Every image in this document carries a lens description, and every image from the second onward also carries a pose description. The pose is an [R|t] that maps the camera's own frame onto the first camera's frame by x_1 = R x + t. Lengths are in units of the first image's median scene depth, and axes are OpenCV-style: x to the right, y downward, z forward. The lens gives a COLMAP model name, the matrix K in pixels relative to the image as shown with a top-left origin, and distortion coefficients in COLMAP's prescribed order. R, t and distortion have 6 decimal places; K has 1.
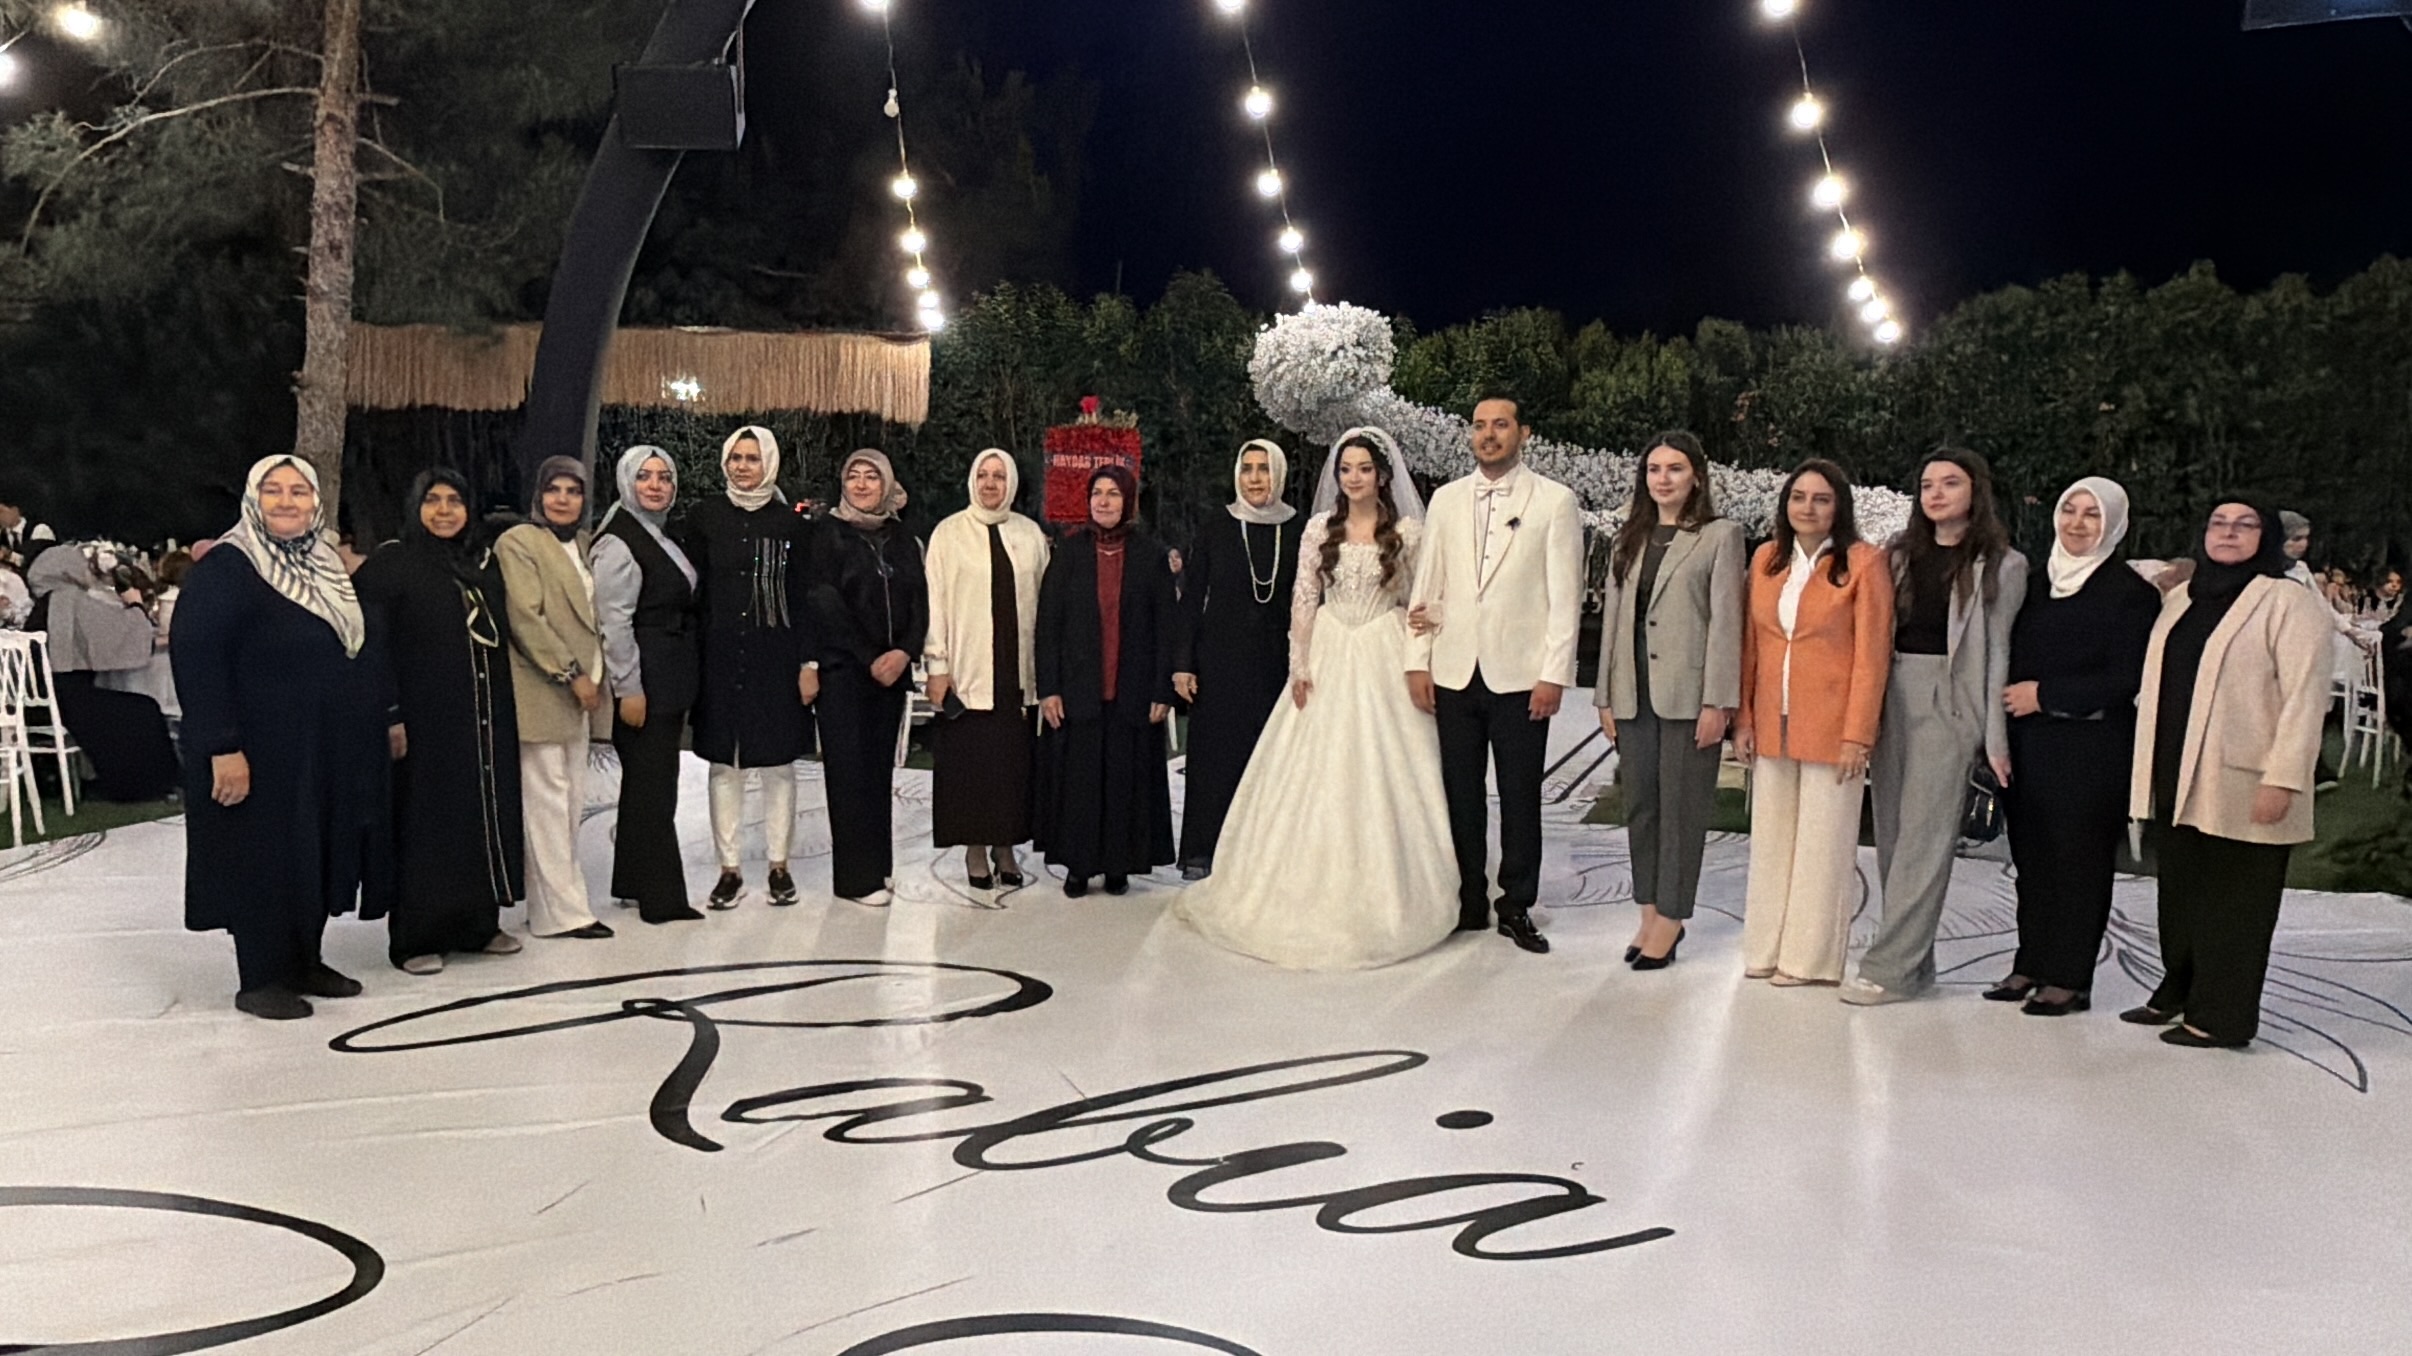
lens RADIAL K [[1672.8, 0, 1206.0], [0, 1672.8, 678.0], [0, 0, 1]] dist [0.004883, 0.000001]
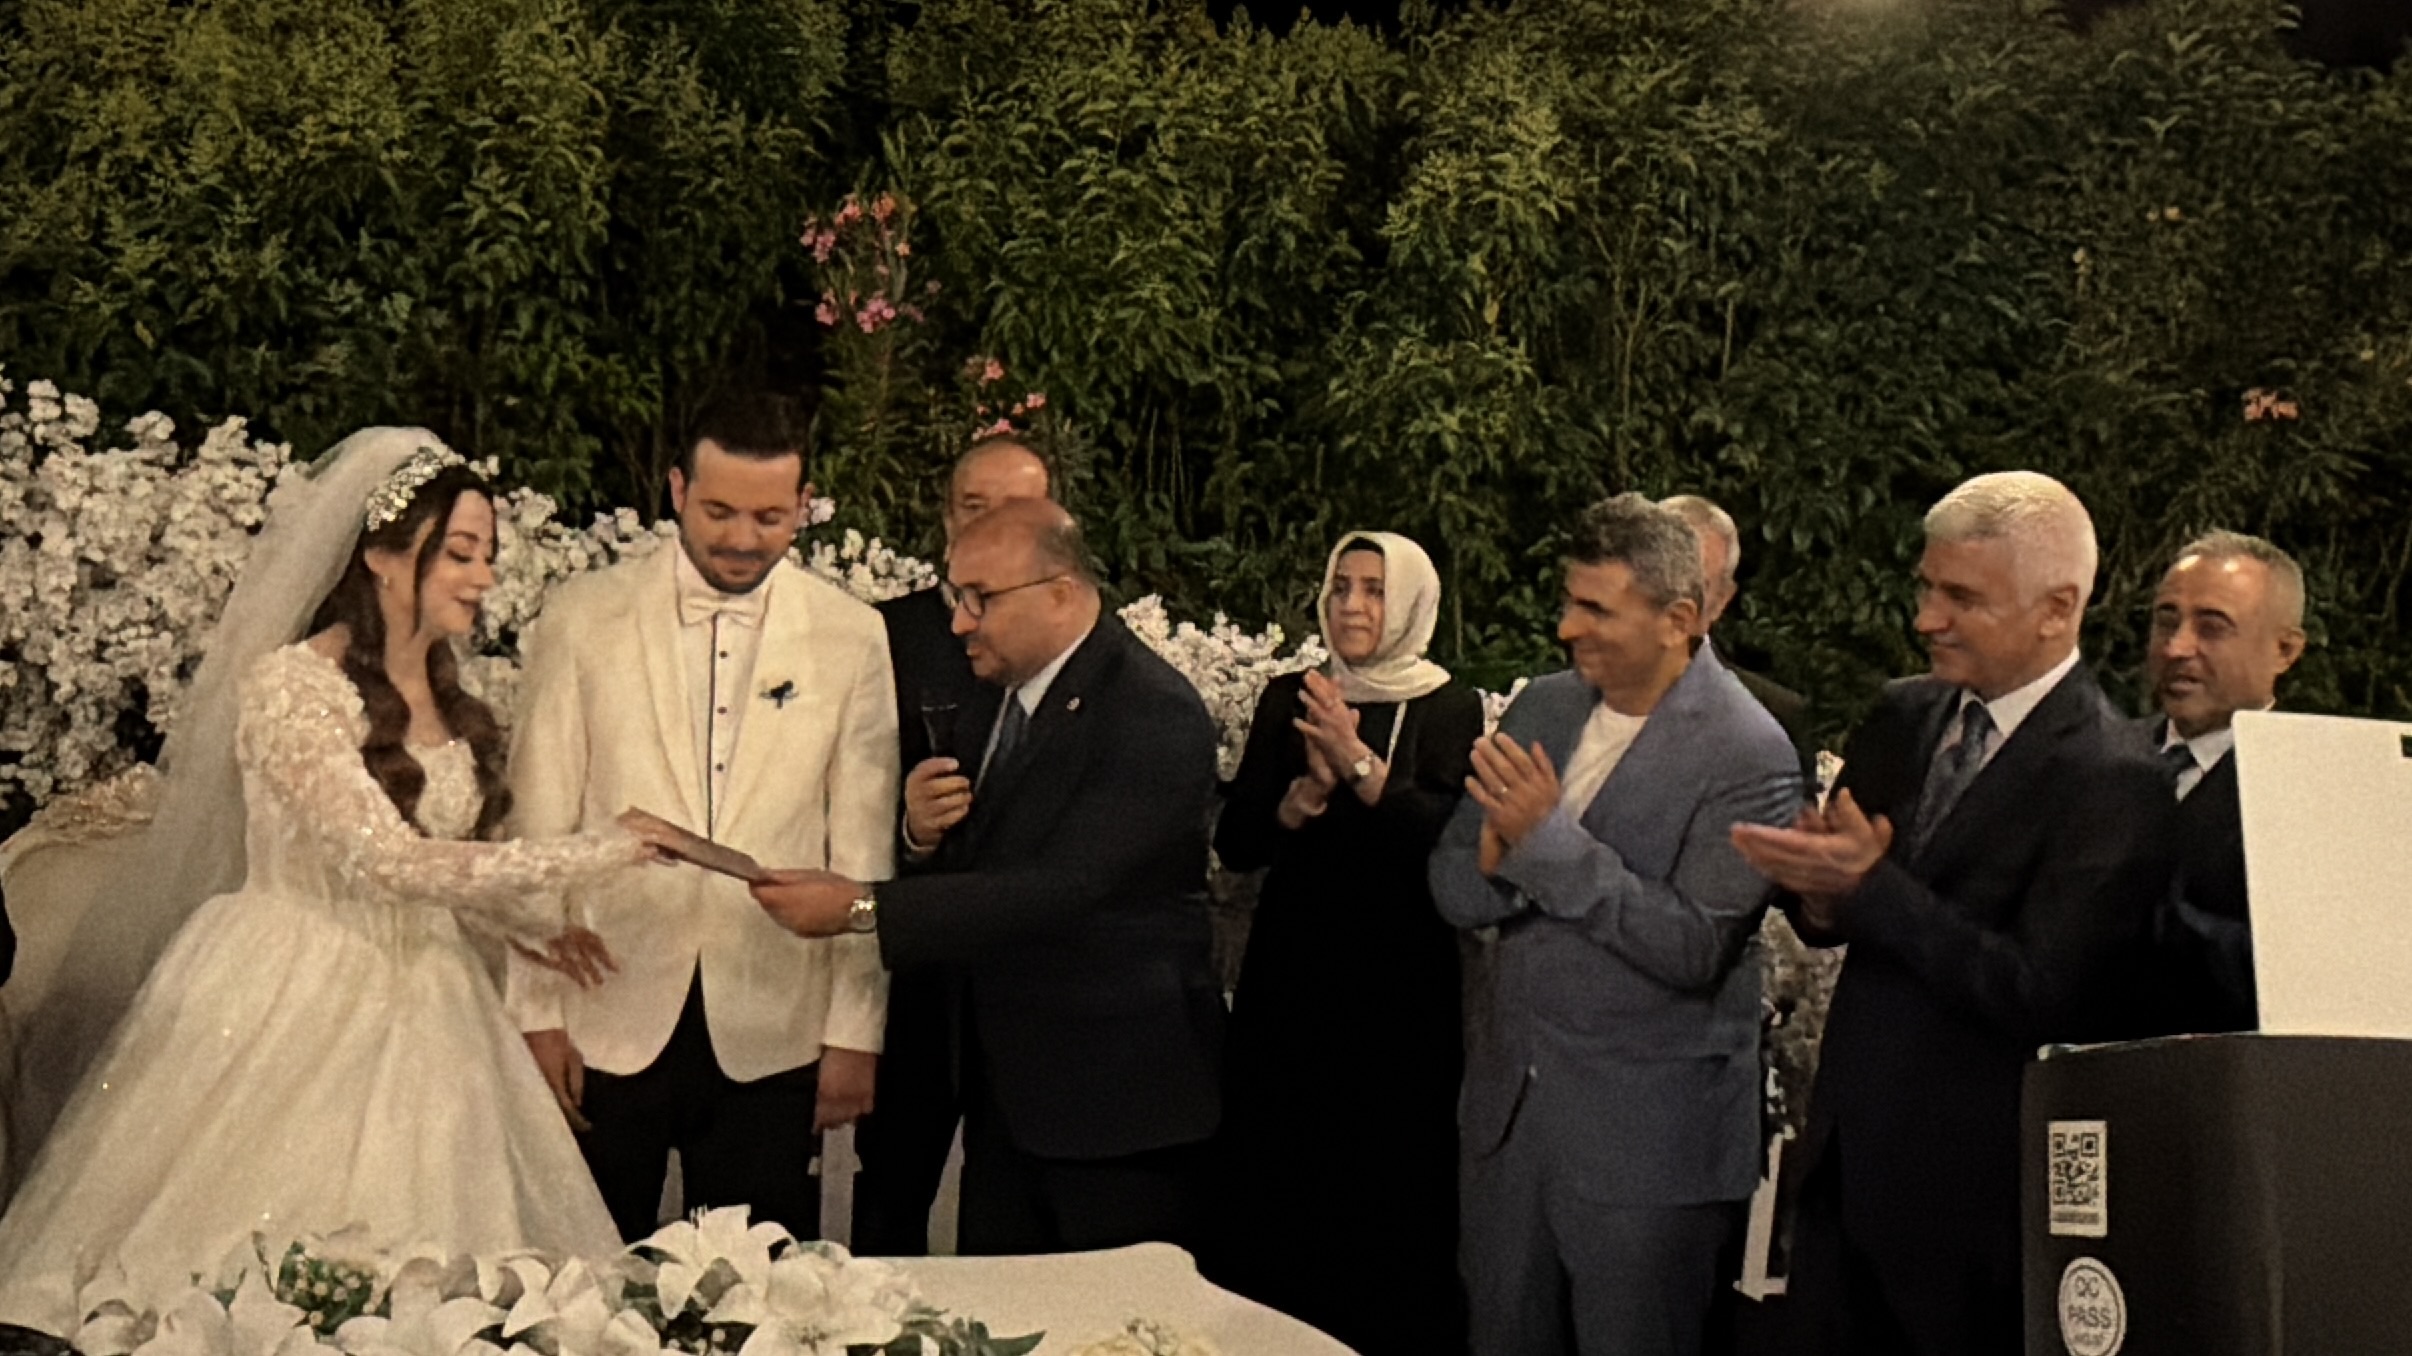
lens RADIAL K [[2475.4, 0, 1206.0], [0, 2475.4, 678.0], [0, 0, 1]] dist [0.020017, -0.045846]
pose [[0.743187, -0.000977, 0.669083, 0.151529], [0.013520, 0.999817, -0.013557, -0.110949], [-0.668947, 0.019121, 0.743064, 0.783093]]
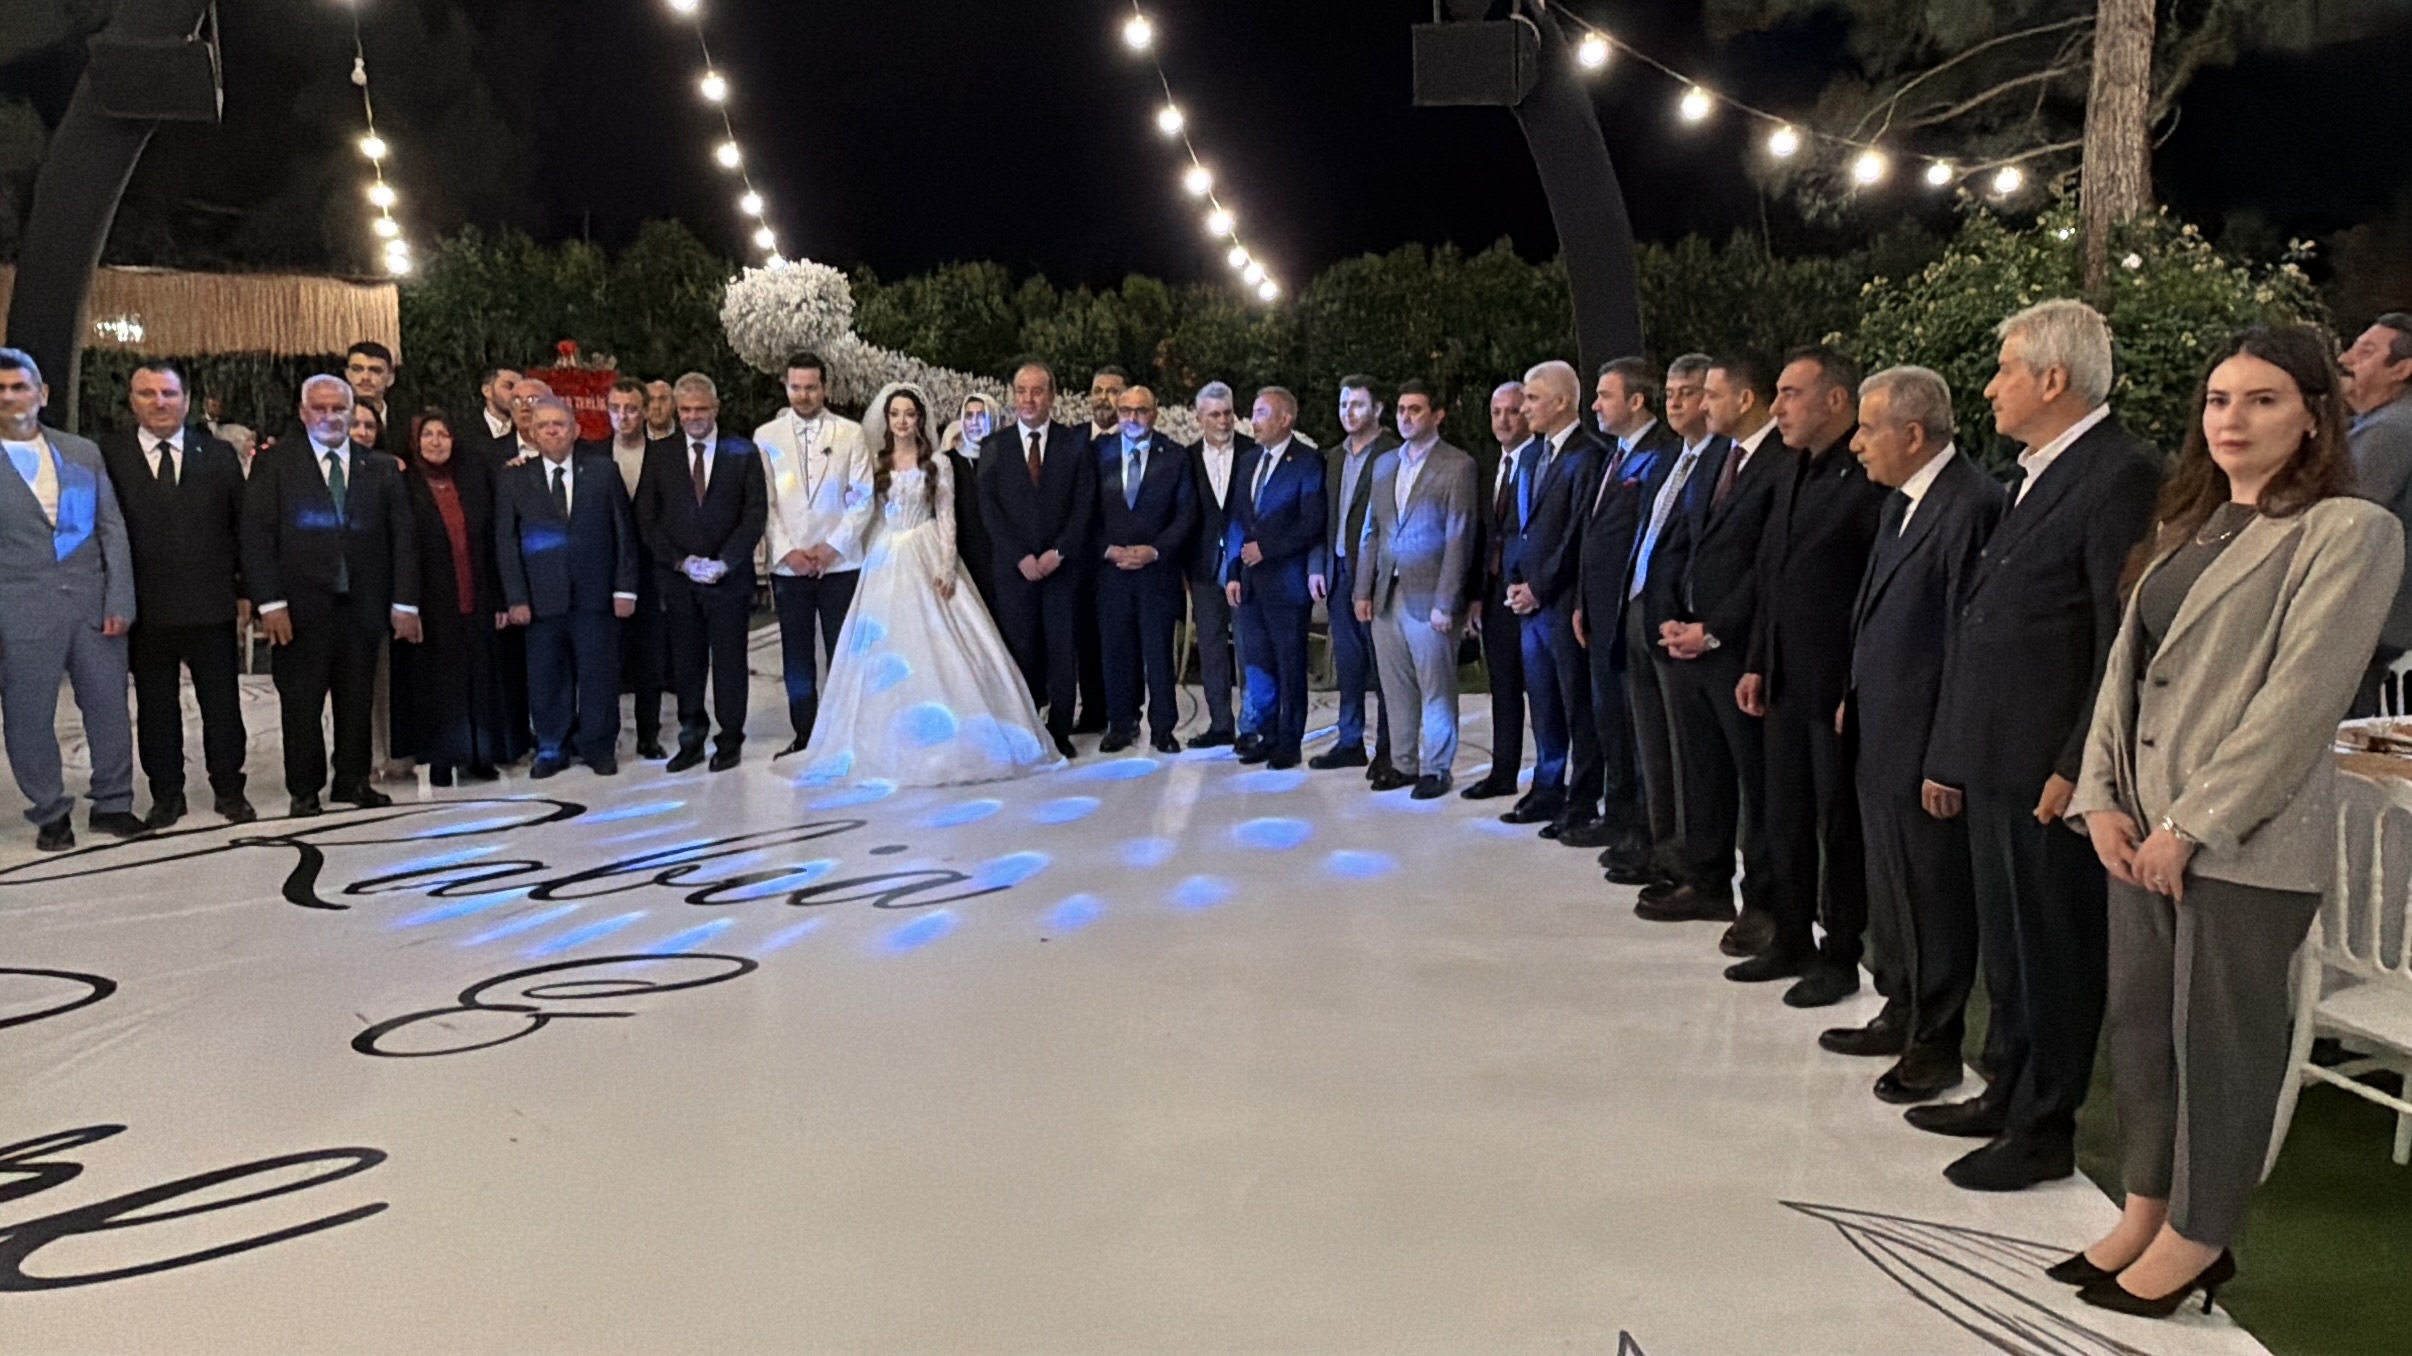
lens RADIAL K [[1611.1, 0, 1206.0], [0, 1611.1, 678.0], [0, 0, 1]] dist [0.003235, -0.002185]
pose [[0.953082, -0.056536, 0.297387, 0.000805], [0.043308, 0.997765, 0.050888, 0.010553], [-0.299600, -0.035621, 0.953400, -0.101502]]
